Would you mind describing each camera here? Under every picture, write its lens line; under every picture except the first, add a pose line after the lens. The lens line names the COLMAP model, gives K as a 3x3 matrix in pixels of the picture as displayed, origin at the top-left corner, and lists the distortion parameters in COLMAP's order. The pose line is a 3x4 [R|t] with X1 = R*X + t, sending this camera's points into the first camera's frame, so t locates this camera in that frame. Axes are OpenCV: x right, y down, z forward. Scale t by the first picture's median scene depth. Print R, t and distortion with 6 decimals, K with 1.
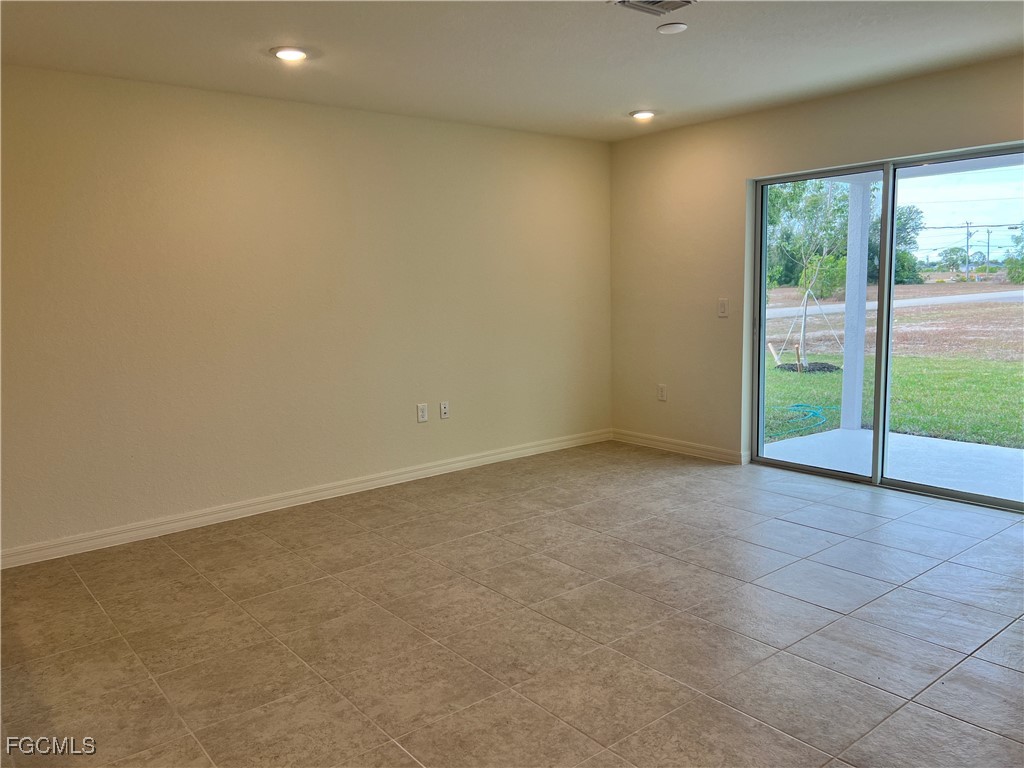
lens RADIAL K [[775.9, 0, 512.0], [0, 775.9, 384.0], [0, 0, 1]] dist [0.087242, -0.102286]
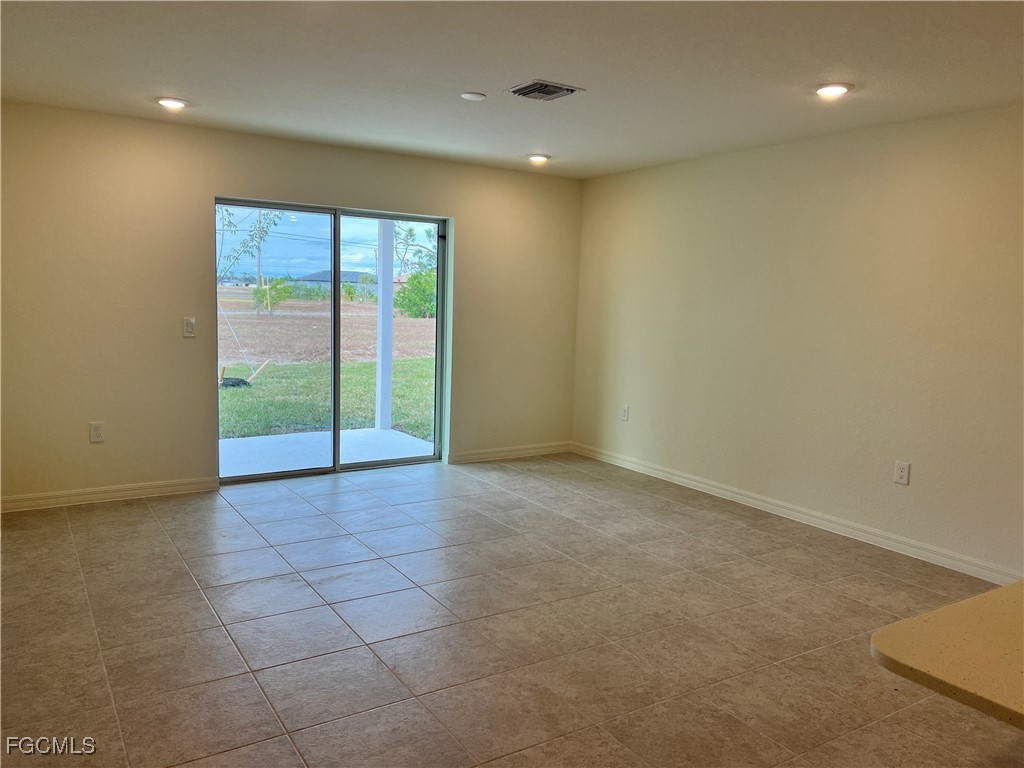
lens RADIAL K [[775.9, 0, 512.0], [0, 775.9, 384.0], [0, 0, 1]] dist [0.087242, -0.102286]
pose [[0.096524, -0.086169, 0.991594, -1.082050], [0.094671, 0.992524, 0.077034, -0.113856], [-0.990818, 0.086440, 0.103960, 0.934471]]
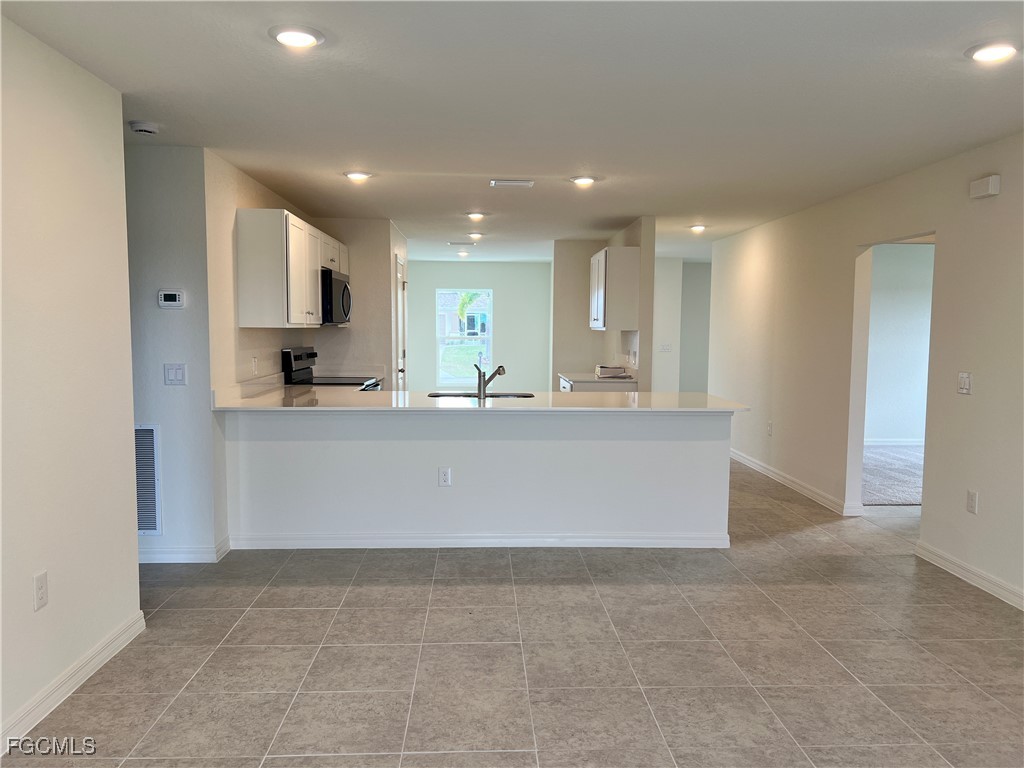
lens RADIAL K [[775.9, 0, 512.0], [0, 775.9, 384.0], [0, 0, 1]] dist [0.087242, -0.102286]
pose [[-0.587348, 0.084380, -0.804924, 0.762400], [-0.098780, 0.979641, 0.174775, -0.218732], [0.803284, 0.182164, -0.567055, 1.297962]]
